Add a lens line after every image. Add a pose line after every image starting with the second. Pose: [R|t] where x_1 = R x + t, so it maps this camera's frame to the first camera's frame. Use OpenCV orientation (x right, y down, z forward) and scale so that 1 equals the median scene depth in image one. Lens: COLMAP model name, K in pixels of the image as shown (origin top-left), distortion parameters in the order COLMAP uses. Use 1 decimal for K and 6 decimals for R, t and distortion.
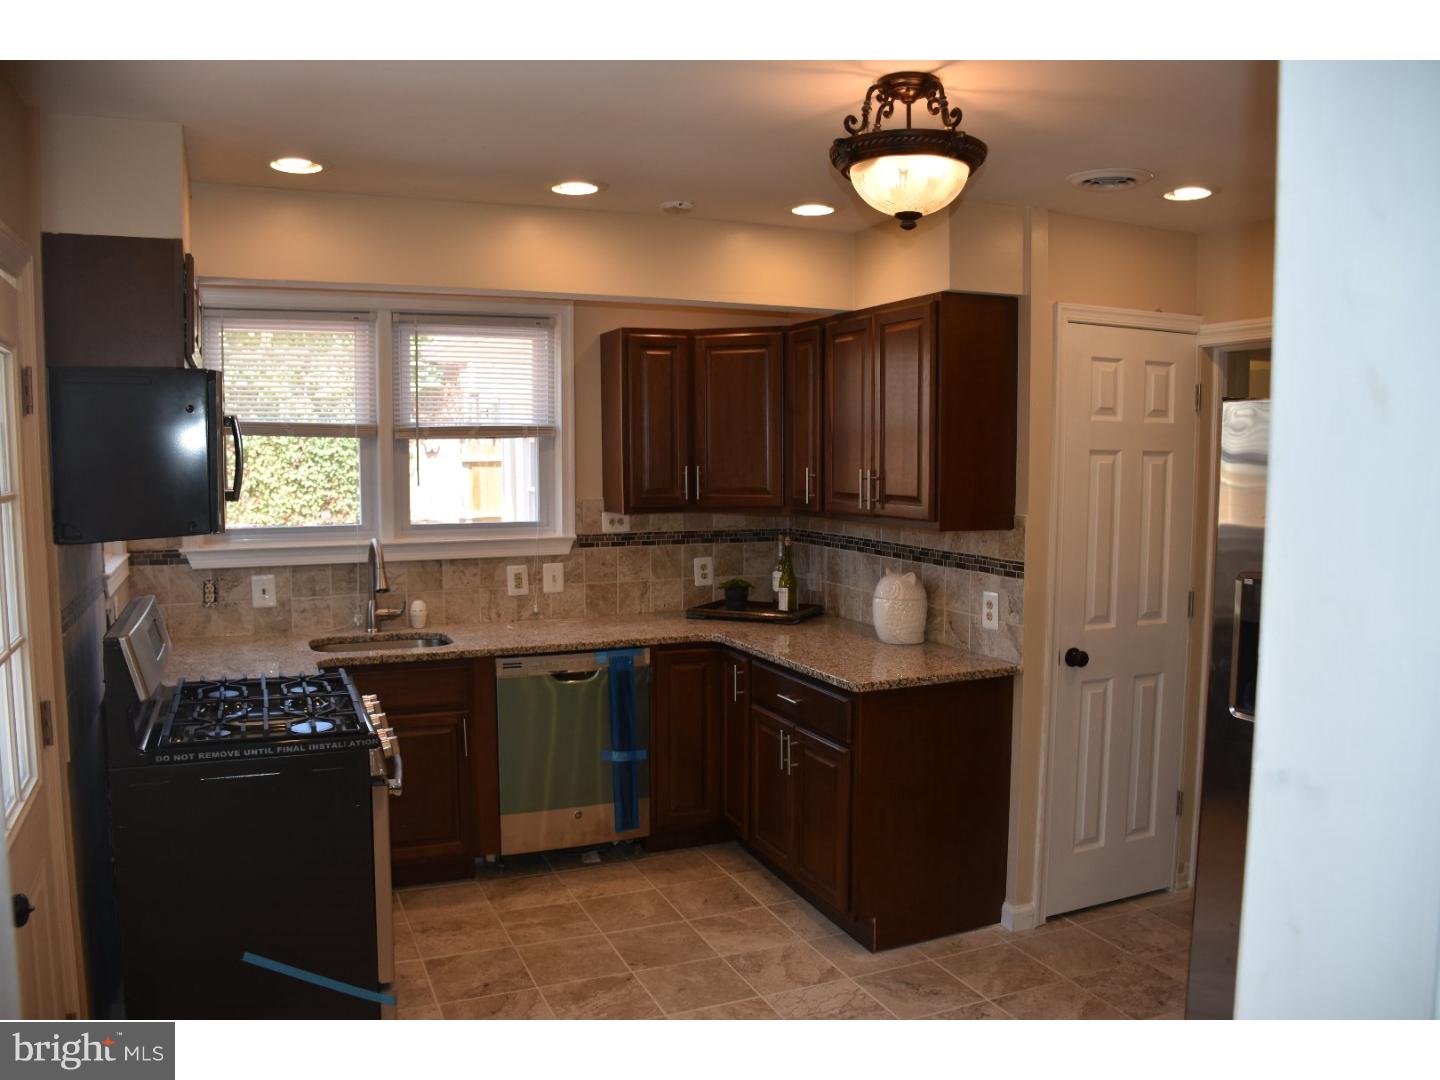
lens RADIAL K [[1147.6, 0, 716.1], [0, 1147.6, 542.7], [0, 0, 1]] dist [-0.061347, 0.034385]
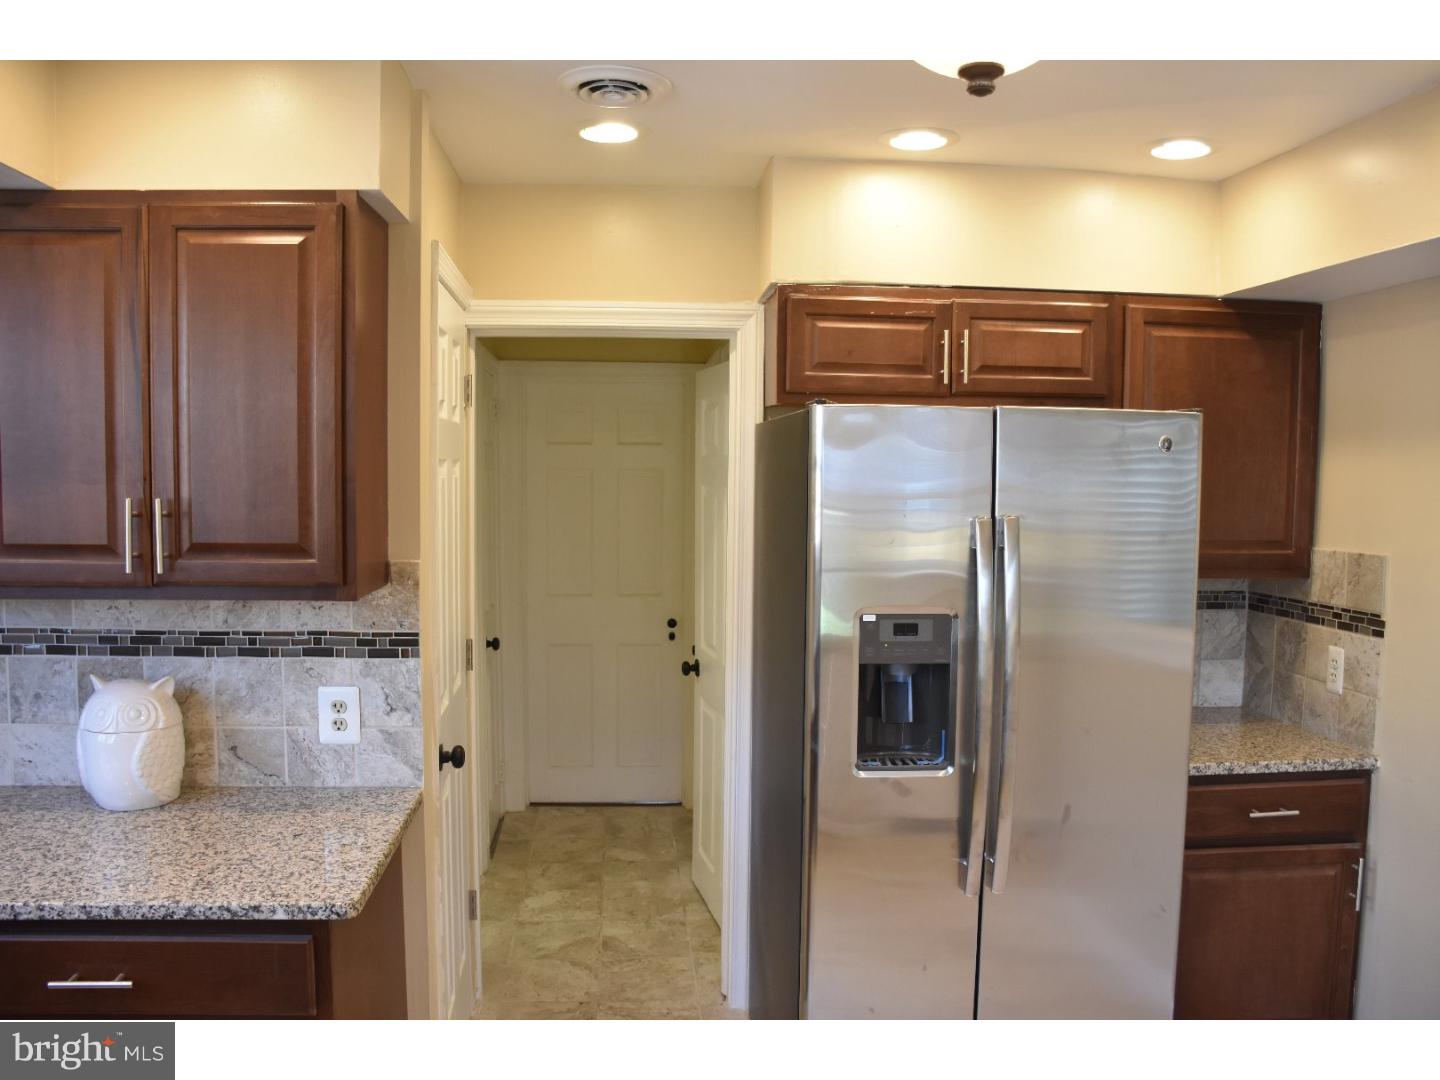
lens RADIAL K [[1147.6, 0, 719.9], [0, 1147.6, 541.2], [0, 0, 1]] dist [-0.061347, 0.034385]
pose [[0.359419, -0.063354, 0.931023, -0.264495], [0.066543, 0.996893, 0.042147, -0.049193], [-0.930801, 0.046804, 0.362518, 0.571492]]
